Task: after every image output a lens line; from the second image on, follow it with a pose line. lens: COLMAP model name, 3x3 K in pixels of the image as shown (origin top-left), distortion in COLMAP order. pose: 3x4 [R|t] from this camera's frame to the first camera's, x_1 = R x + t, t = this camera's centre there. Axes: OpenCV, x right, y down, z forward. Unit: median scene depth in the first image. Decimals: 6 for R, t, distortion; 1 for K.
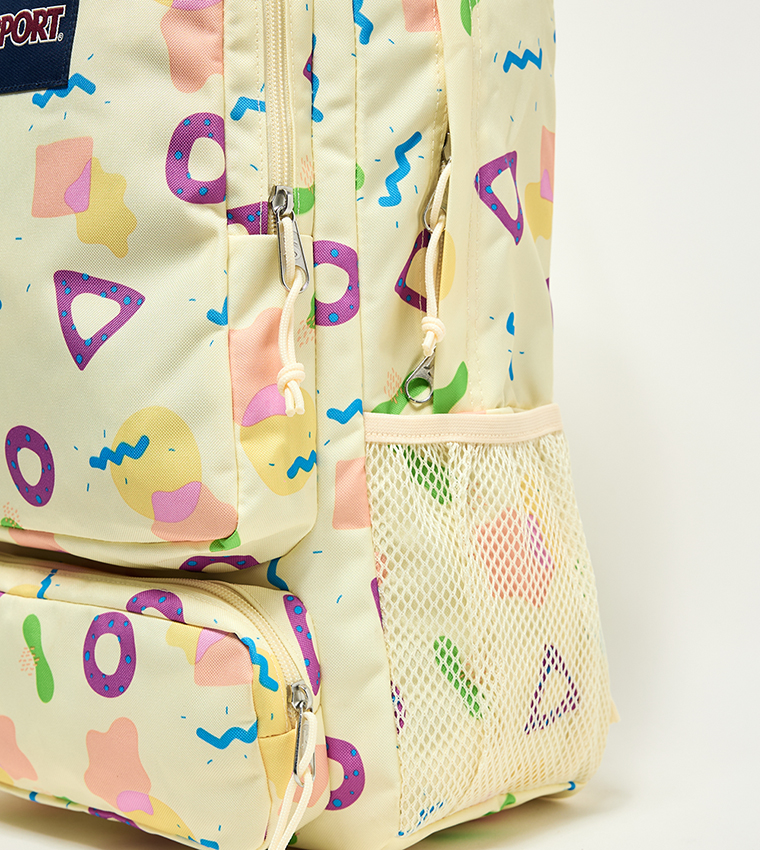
lens RADIAL K [[1682.7, 0, 356.4], [0, 1682.7, 511.7], [0, 0, 1]] dist [0.095884, 0.000000]
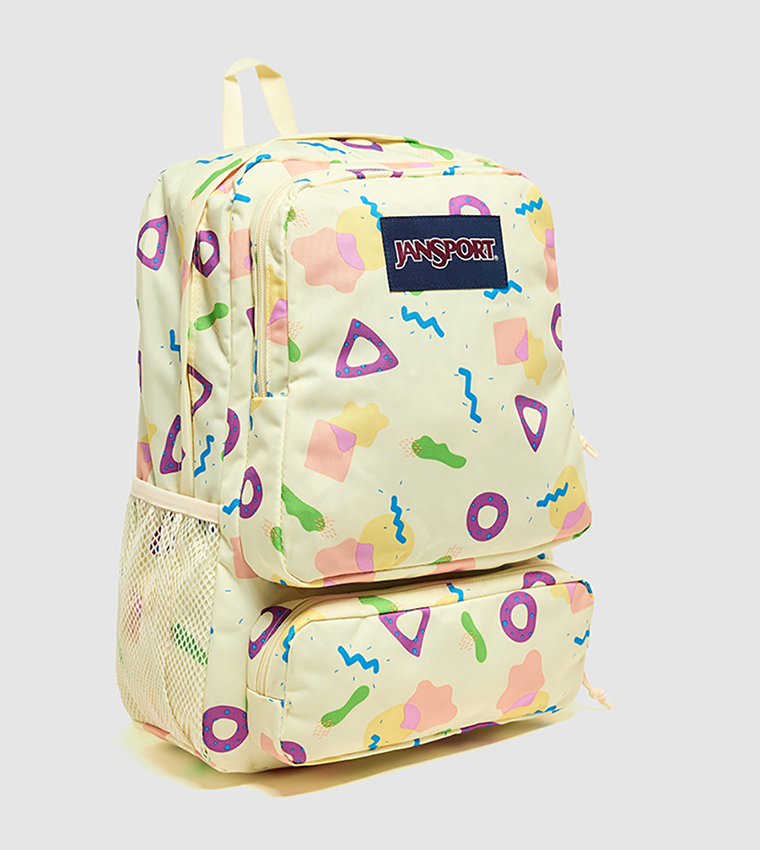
lens RADIAL K [[1682.7, 0, 380.1], [0, 1682.7, 426.3], [0, 0, 1]] dist [0.095884, 0.000000]
pose [[0.224993, -0.123079, 0.966556, -1.837452], [0.125537, 0.987384, 0.096509, -0.292331], [-0.966239, 0.099625, 0.237605, 0.739210]]
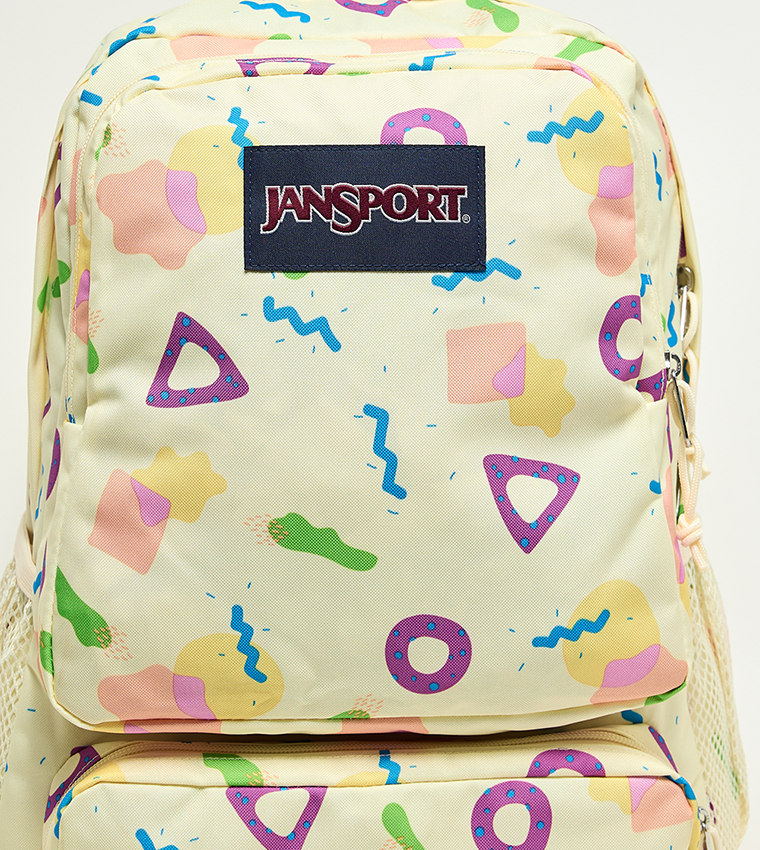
lens RADIAL K [[2595.8, 0, 379.2], [0, 2595.8, 423.3], [0, 0, 1]] dist [0.052952, 0.000000]
pose [[0.673938, -0.145451, 0.724328, -1.311385], [0.086199, 0.989213, 0.118440, -0.346703], [-0.733742, -0.017385, 0.679206, 0.025896]]
